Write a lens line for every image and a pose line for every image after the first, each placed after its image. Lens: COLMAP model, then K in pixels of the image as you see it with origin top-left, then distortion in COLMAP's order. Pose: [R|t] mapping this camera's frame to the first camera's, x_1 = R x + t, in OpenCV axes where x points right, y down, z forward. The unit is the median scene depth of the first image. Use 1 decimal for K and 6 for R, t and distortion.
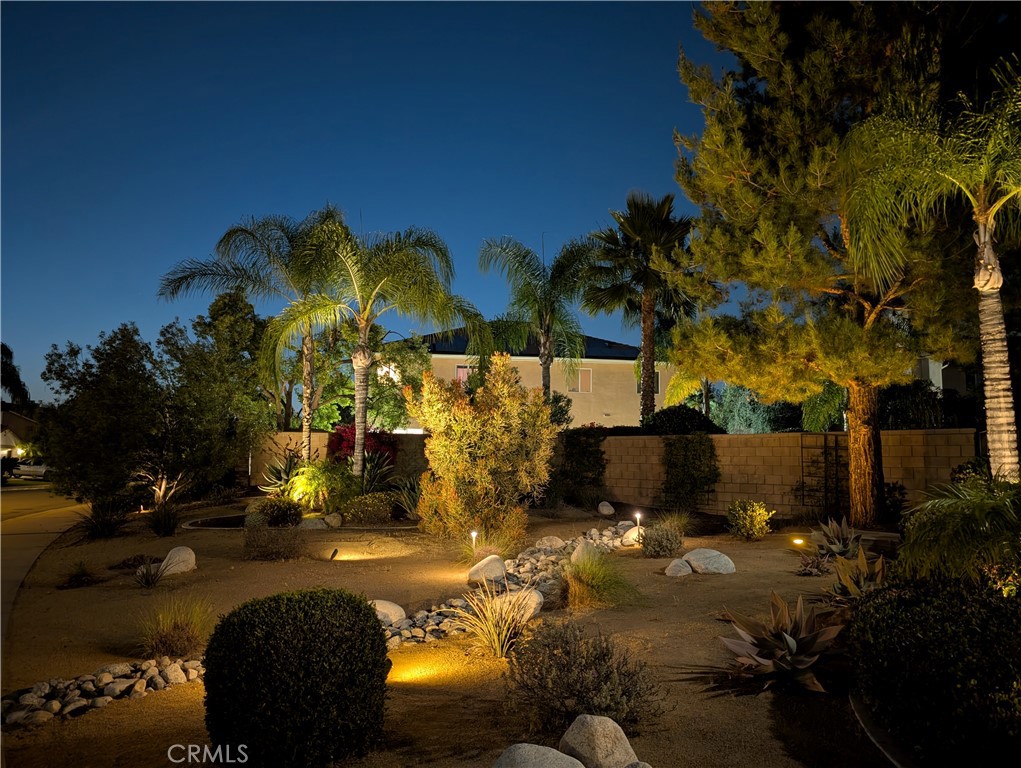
lens RADIAL K [[726.5, 0, 510.5], [0, 726.5, 384.0], [0, 0, 1]] dist [0.034790, -0.004656]
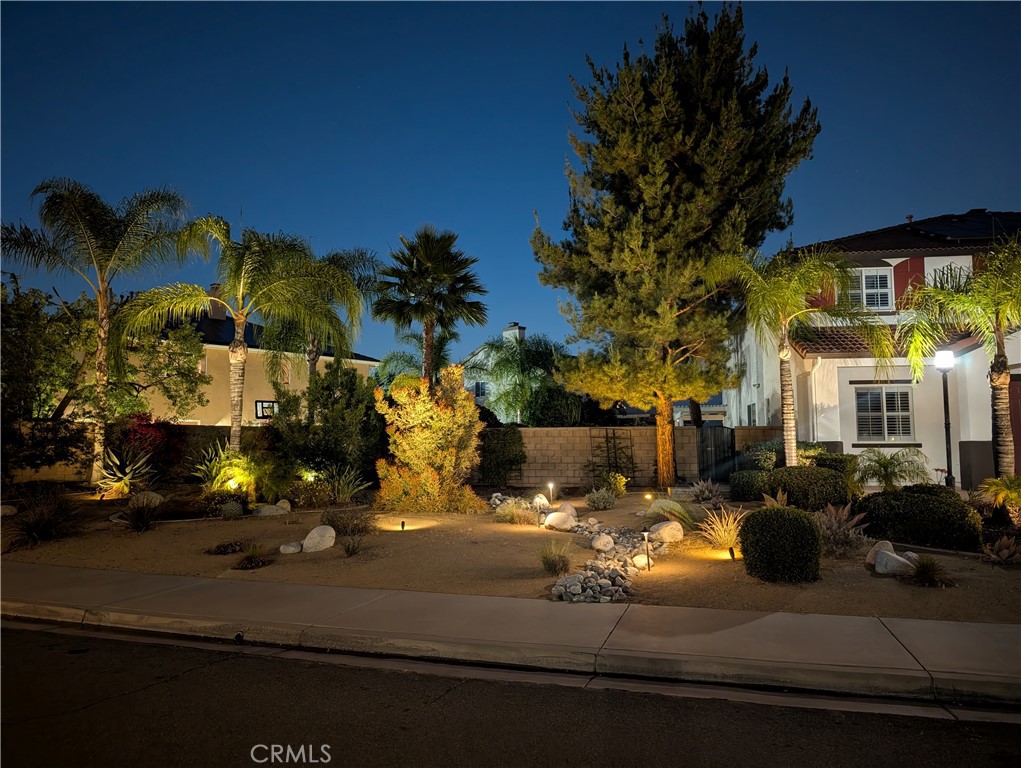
lens RADIAL K [[726.5, 0, 510.5], [0, 726.5, 384.0], [0, 0, 1]] dist [0.034790, -0.004656]
pose [[0.799144, 0.039169, 0.599862, -0.581693], [-0.050061, 0.998745, 0.001477, -0.013592], [-0.599051, -0.031210, 0.800102, -0.067560]]
